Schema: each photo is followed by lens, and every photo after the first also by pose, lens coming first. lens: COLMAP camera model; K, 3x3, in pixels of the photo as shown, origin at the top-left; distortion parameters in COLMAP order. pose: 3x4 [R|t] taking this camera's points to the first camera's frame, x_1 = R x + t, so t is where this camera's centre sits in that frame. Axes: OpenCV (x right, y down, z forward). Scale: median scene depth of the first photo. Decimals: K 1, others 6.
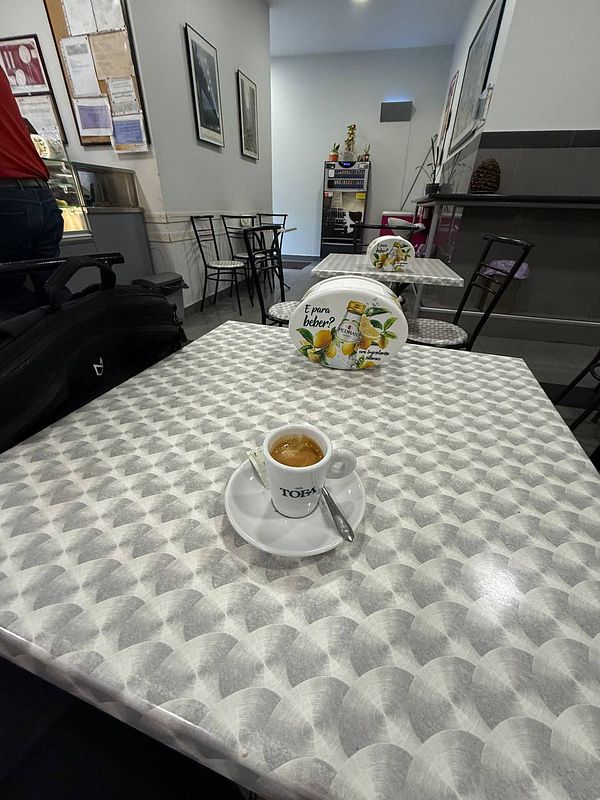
lens RADIAL K [[318.0, 0, 301.3], [0, 318.0, 399.8], [0, 0, 1]] dist [-0.004014, -0.003406]
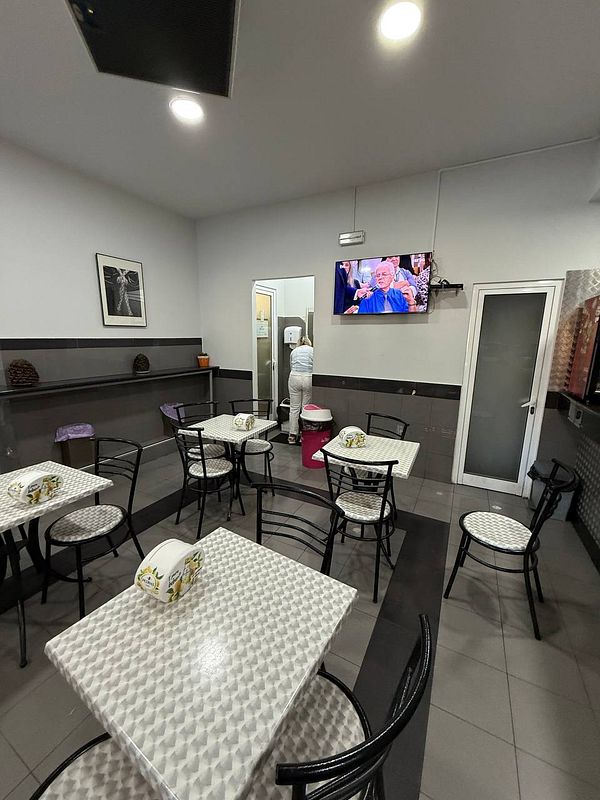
lens RADIAL K [[318.0, 0, 300.2], [0, 318.0, 399.7], [0, 0, 1]] dist [-0.004014, -0.003406]
pose [[0.235127, -0.211062, 0.948772, -1.103900], [0.495449, 0.865826, 0.069827, -0.774981], [-0.836209, 0.453650, 0.308150, -0.567564]]
